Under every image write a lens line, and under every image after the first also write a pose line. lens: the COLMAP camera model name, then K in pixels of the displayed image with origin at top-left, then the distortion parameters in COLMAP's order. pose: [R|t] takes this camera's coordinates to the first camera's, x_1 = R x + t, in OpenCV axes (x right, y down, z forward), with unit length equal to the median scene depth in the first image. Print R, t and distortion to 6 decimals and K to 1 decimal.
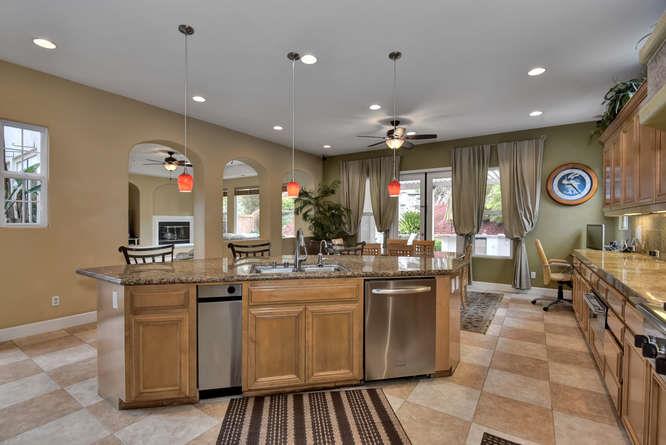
lens RADIAL K [[305.4, 0, 335.3], [0, 305.4, 223.6], [0, 0, 1]] dist [-0.017151, -0.002643]
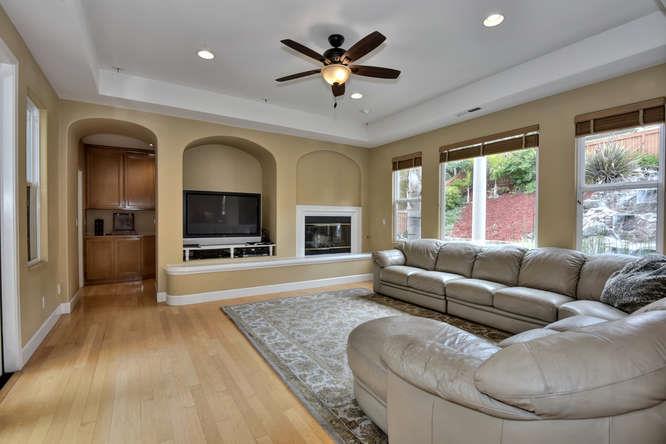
lens RADIAL K [[305.4, 0, 331.9], [0, 305.4, 221.1], [0, 0, 1]] dist [-0.017151, -0.002643]
pose [[0.916362, 0.011325, -0.400191, -0.302062], [-0.007761, 0.999914, 0.010527, -0.002826], [0.400276, -0.006541, 0.916371, 0.487459]]
